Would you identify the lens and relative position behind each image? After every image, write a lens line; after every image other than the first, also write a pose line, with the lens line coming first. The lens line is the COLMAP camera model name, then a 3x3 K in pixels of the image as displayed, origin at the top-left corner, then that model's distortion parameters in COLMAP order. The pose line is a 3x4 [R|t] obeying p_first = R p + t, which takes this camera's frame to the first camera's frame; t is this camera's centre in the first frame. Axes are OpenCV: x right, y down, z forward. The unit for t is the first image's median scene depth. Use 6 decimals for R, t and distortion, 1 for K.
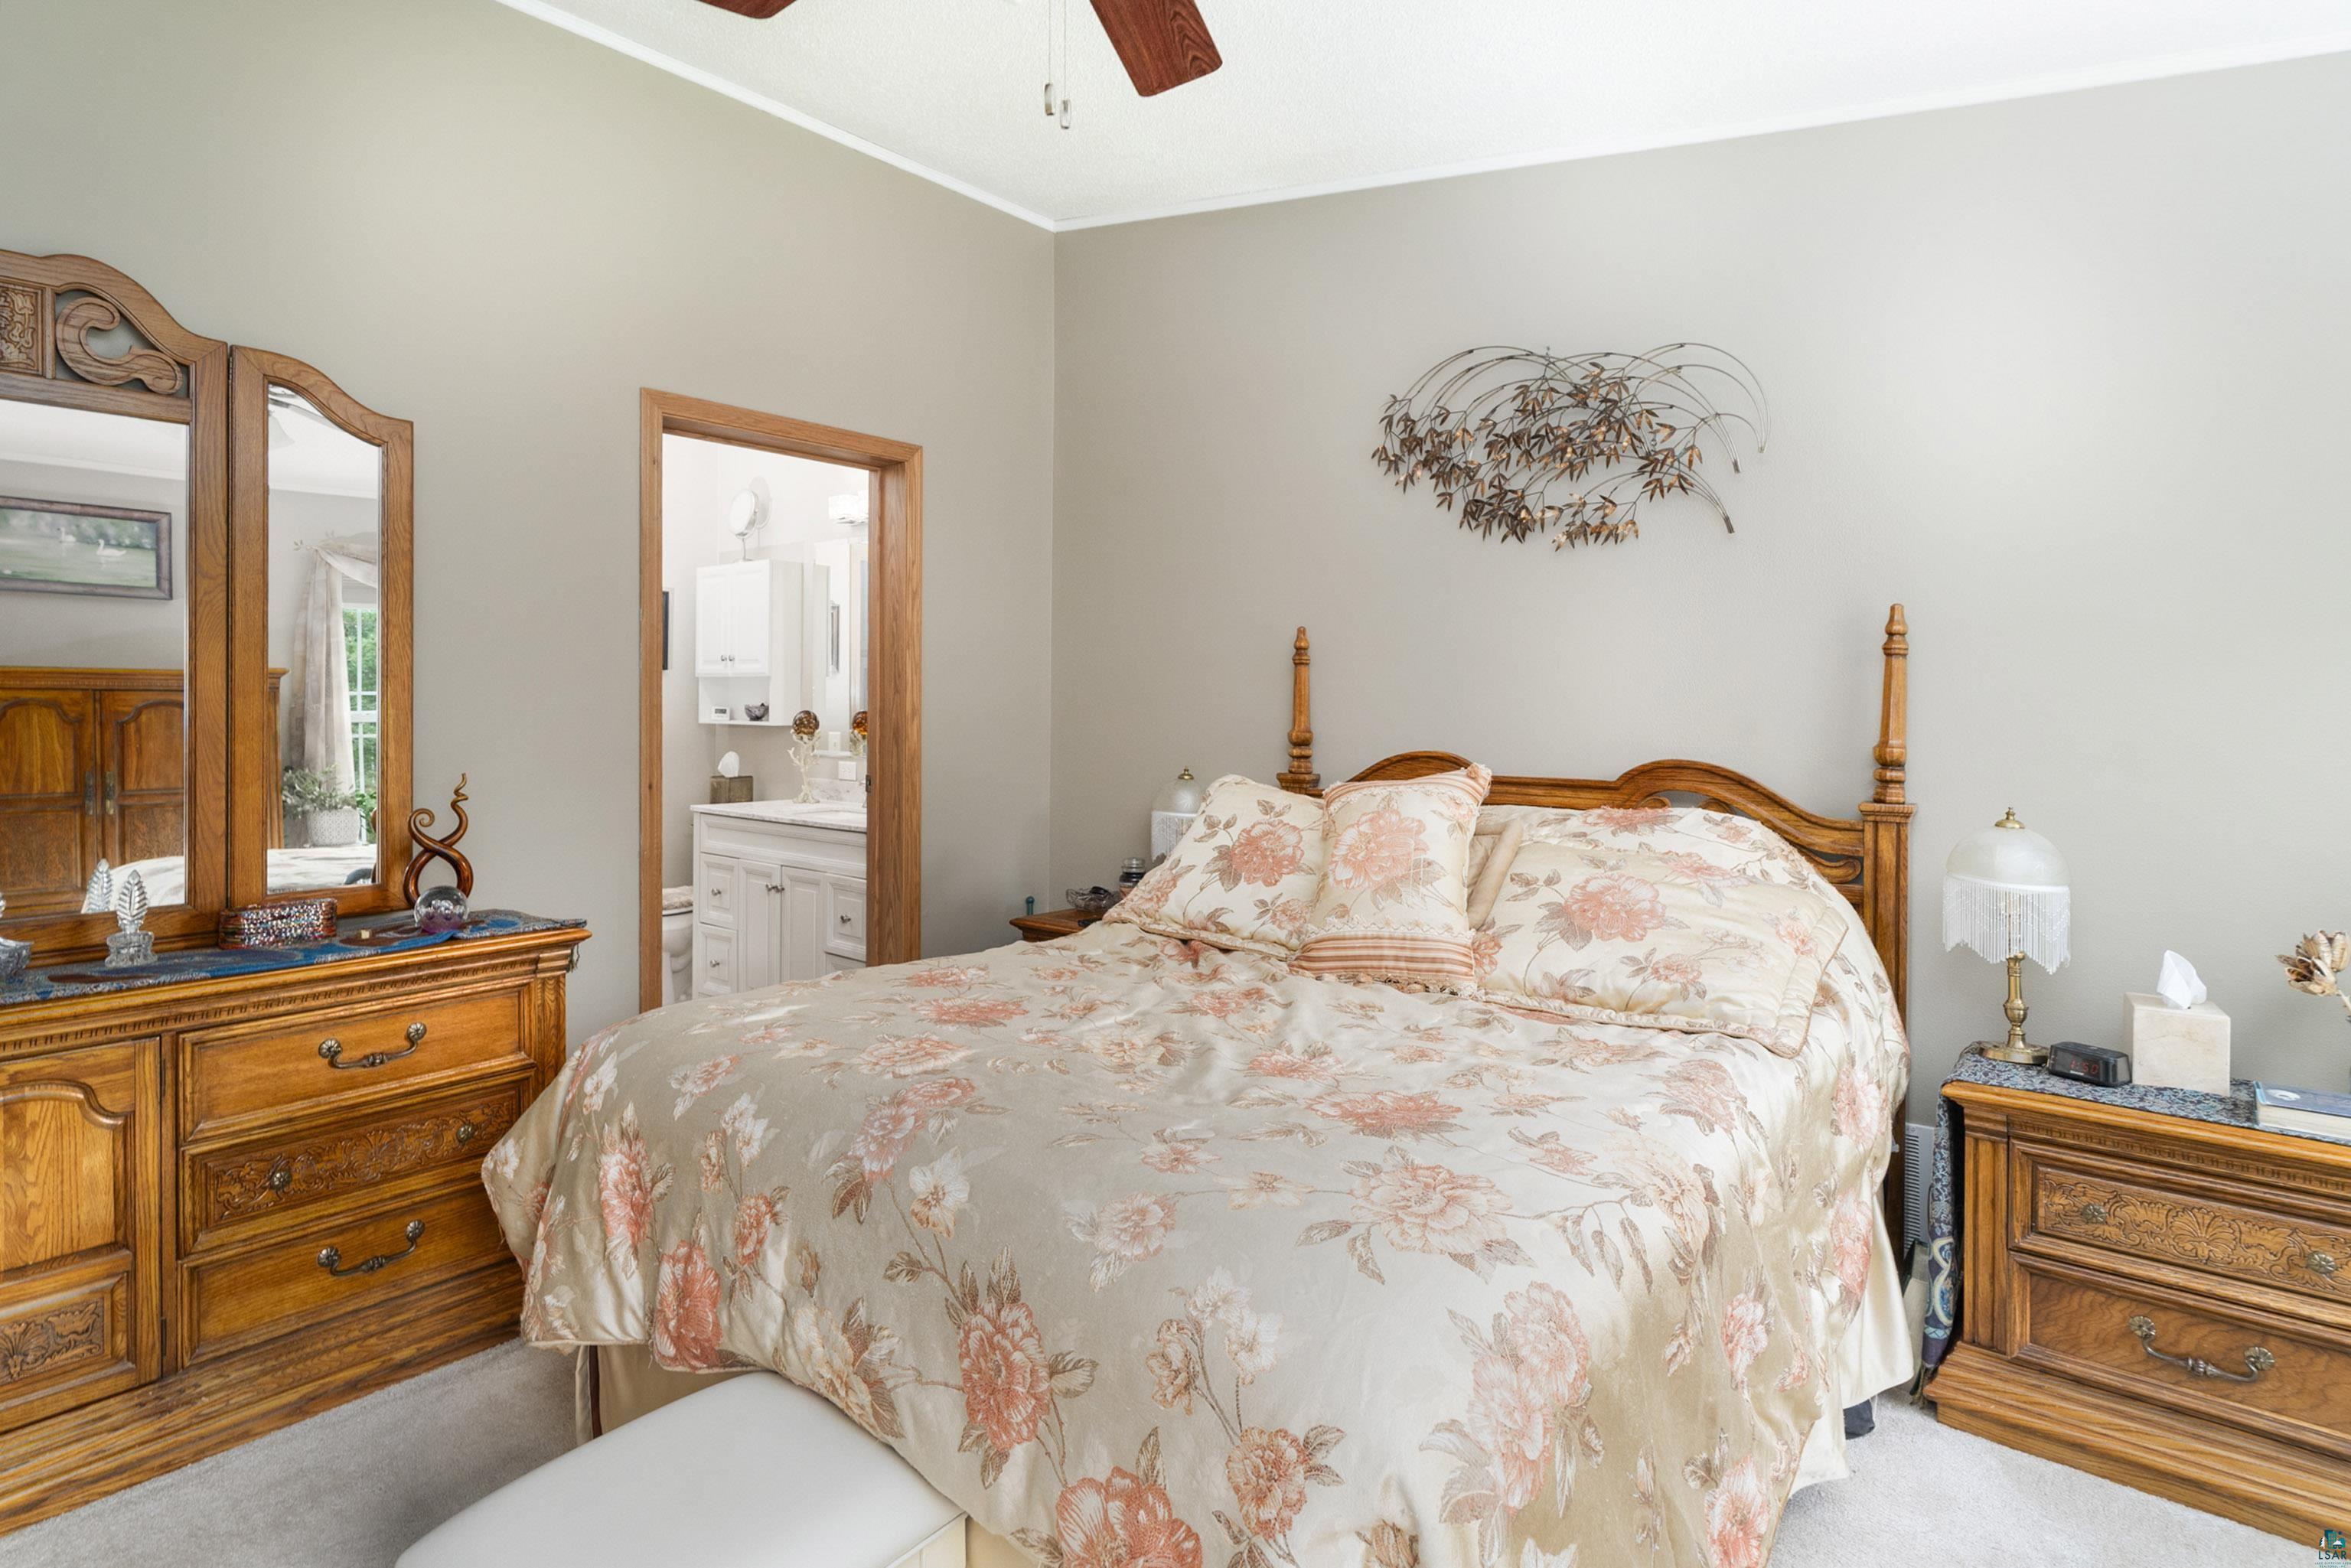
lens RADIAL K [[1224.2, 0, 1175.6], [0, 1224.2, 699.9], [0, 0, 1]] dist [-0.000622, 0.000046]
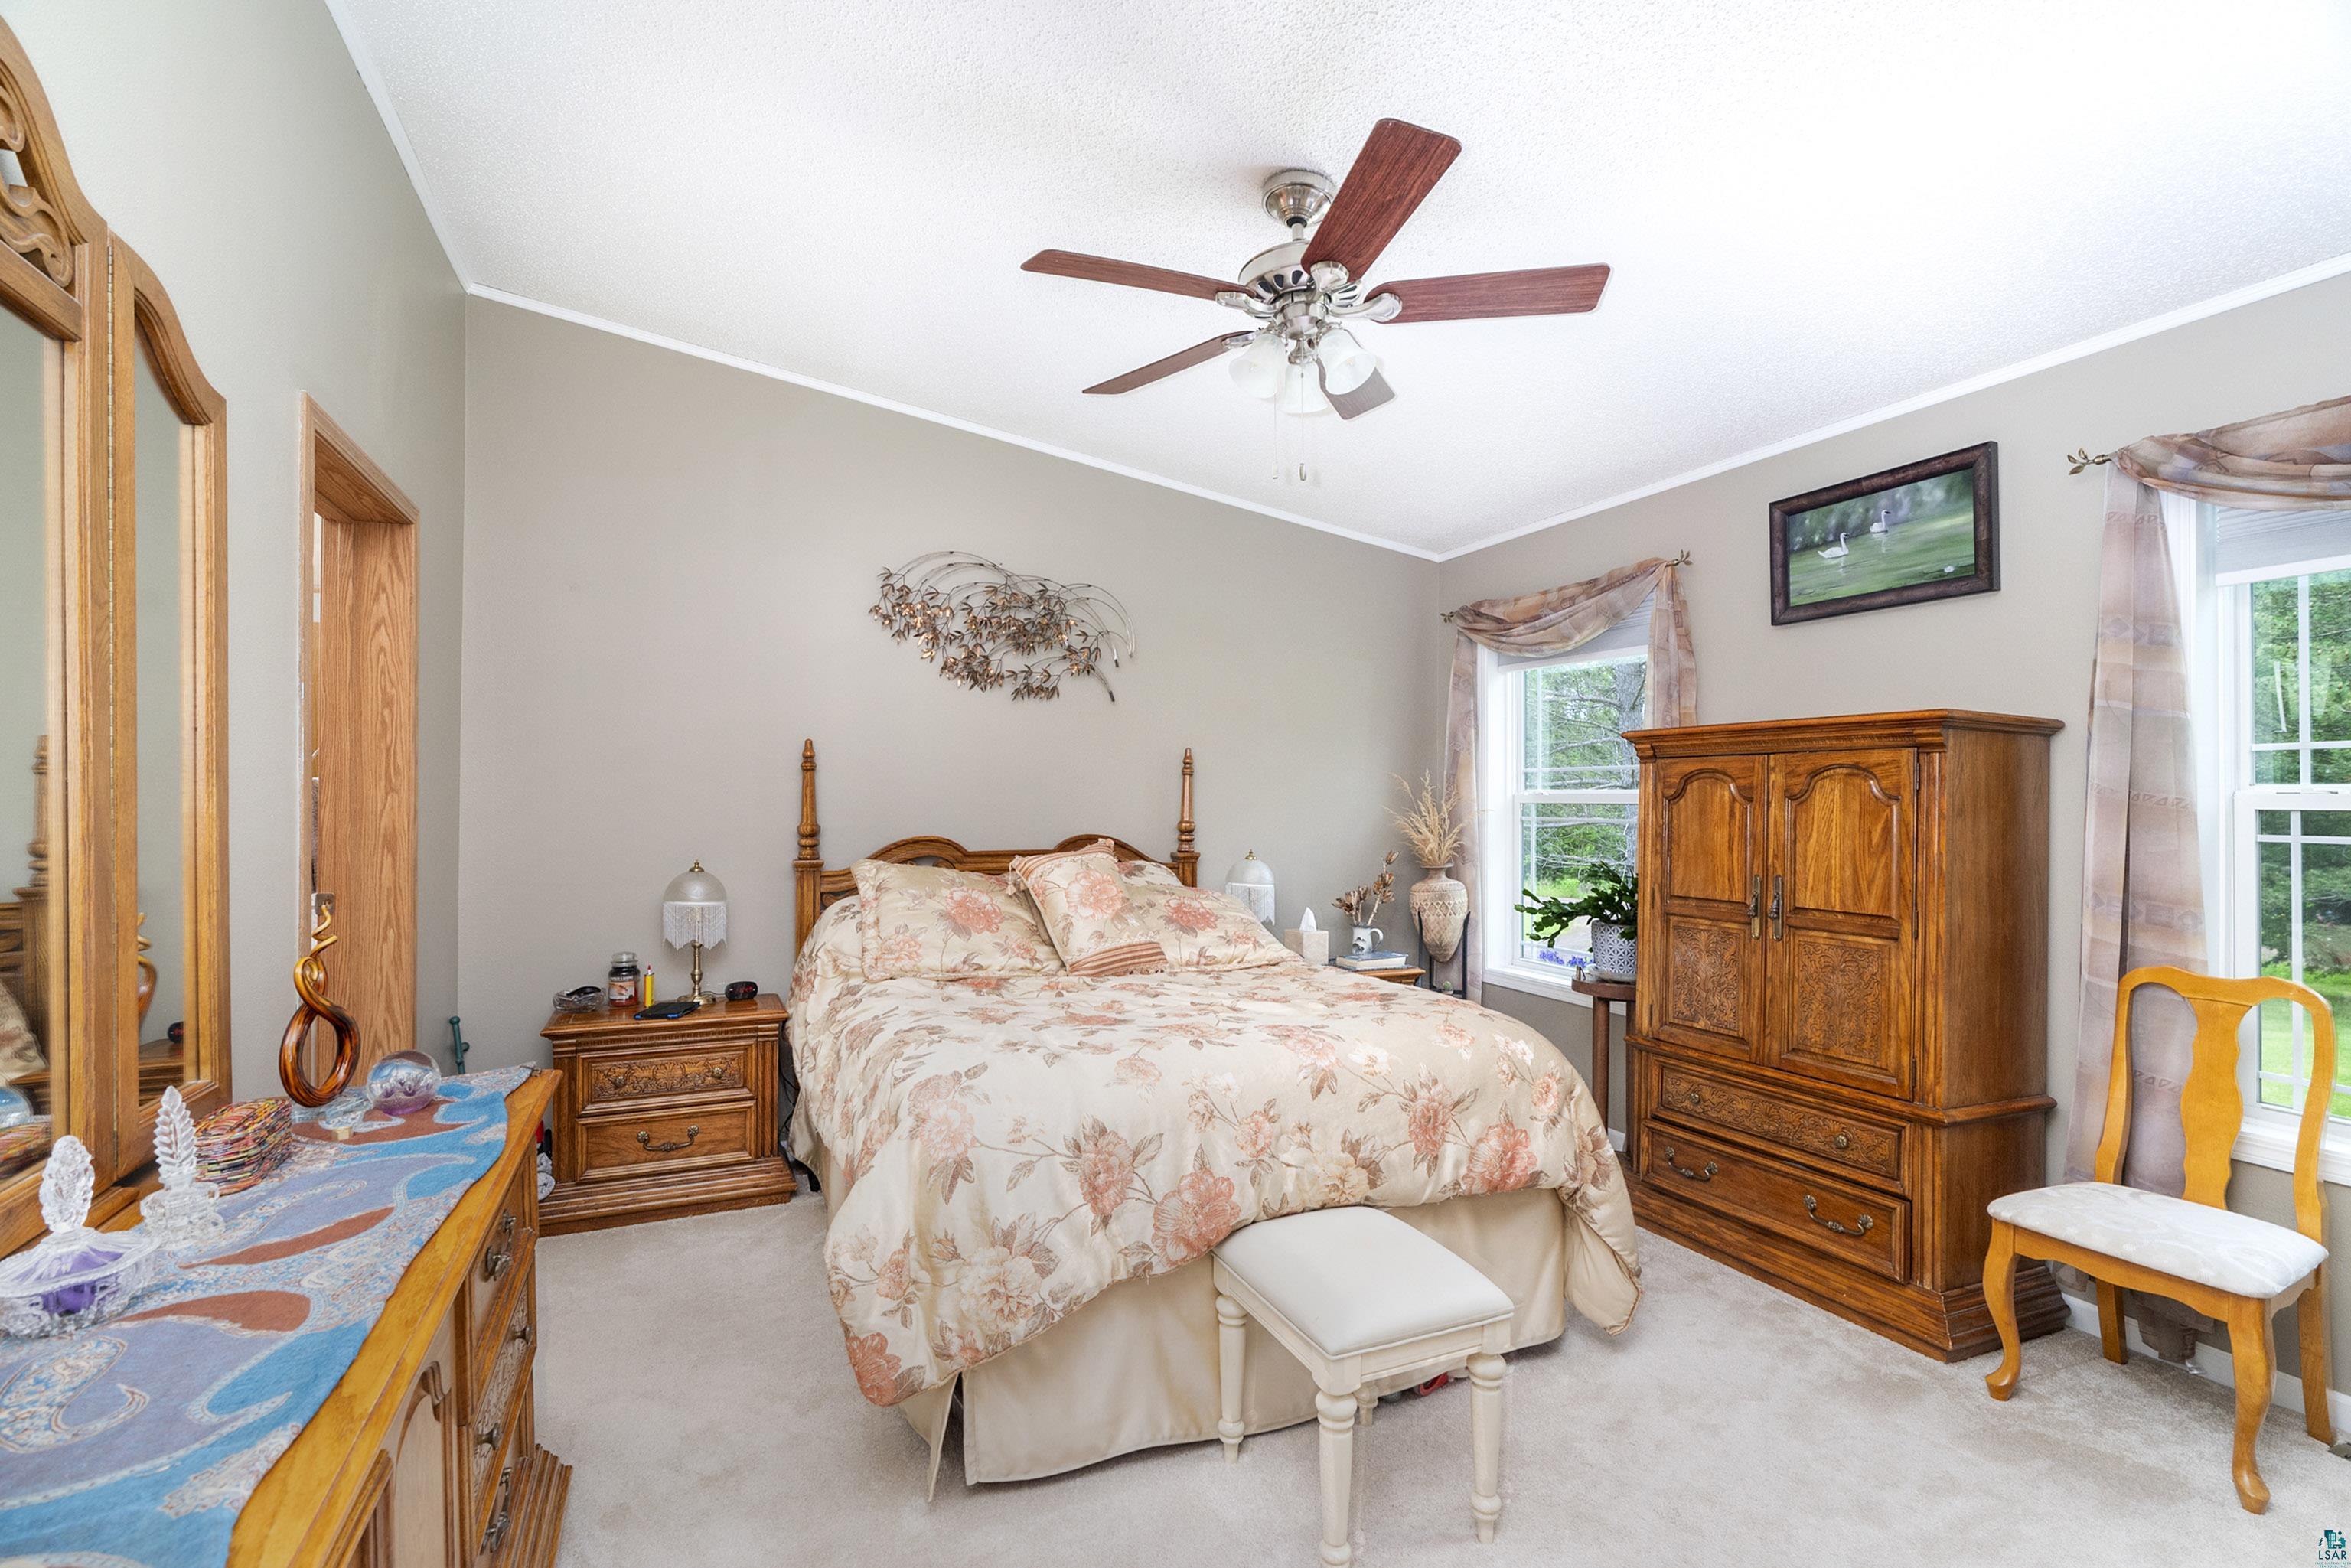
lens RADIAL K [[1063.3, 0, 1175.5], [0, 1063.3, 784.0], [0, 0, 1]] dist [-0.000320, 0.000477]
pose [[0.459916, 0.008546, 0.887921, -0.759227], [0.001005, 0.999948, -0.010145, -0.004682], [-0.887962, 0.005559, 0.459884, 0.213014]]
